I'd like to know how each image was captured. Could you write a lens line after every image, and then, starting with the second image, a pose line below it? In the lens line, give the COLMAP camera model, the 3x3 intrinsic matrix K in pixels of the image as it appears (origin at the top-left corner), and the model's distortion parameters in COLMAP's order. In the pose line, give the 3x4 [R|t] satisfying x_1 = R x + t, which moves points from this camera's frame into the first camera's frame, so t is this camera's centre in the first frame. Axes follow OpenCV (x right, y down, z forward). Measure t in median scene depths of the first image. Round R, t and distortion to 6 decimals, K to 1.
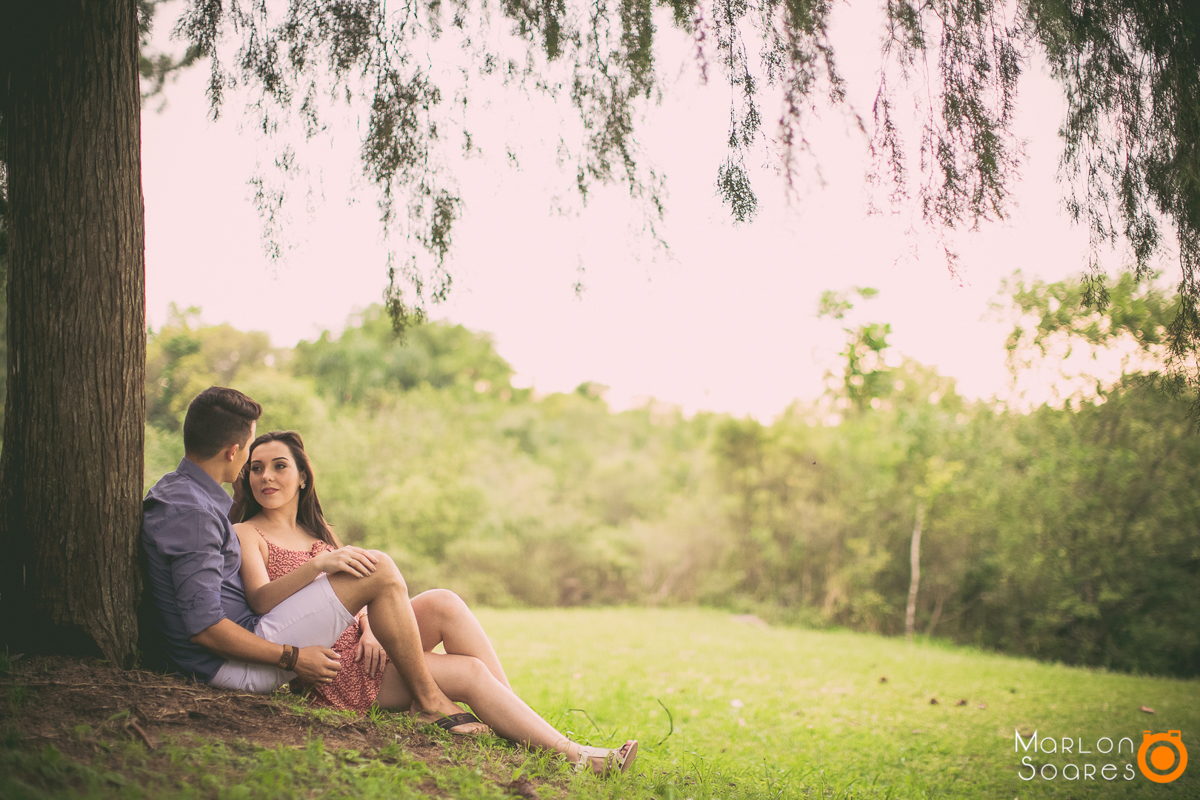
lens RADIAL K [[1739.3, 0, 600.0], [0, 1739.3, 400.0], [0, 0, 1]] dist [-0.089338, -0.016884]
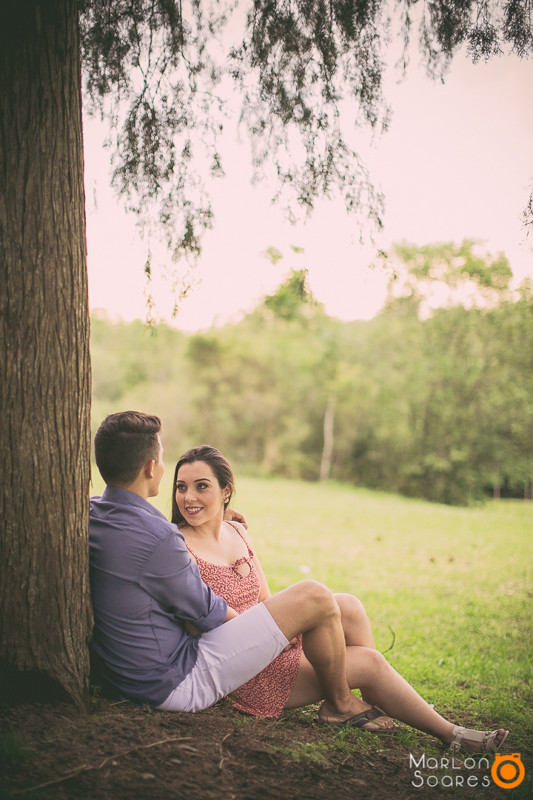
lens RADIAL K [[1162.9, 0, 266.4], [0, 1162.9, 409.4], [0, 0, 1]] dist [-0.152270, 0.159406]
pose [[0.986443, -0.007237, 0.163947, -0.281307], [-0.006492, 0.996525, 0.083045, -0.072953], [-0.163978, -0.082984, 0.982967, 0.341443]]
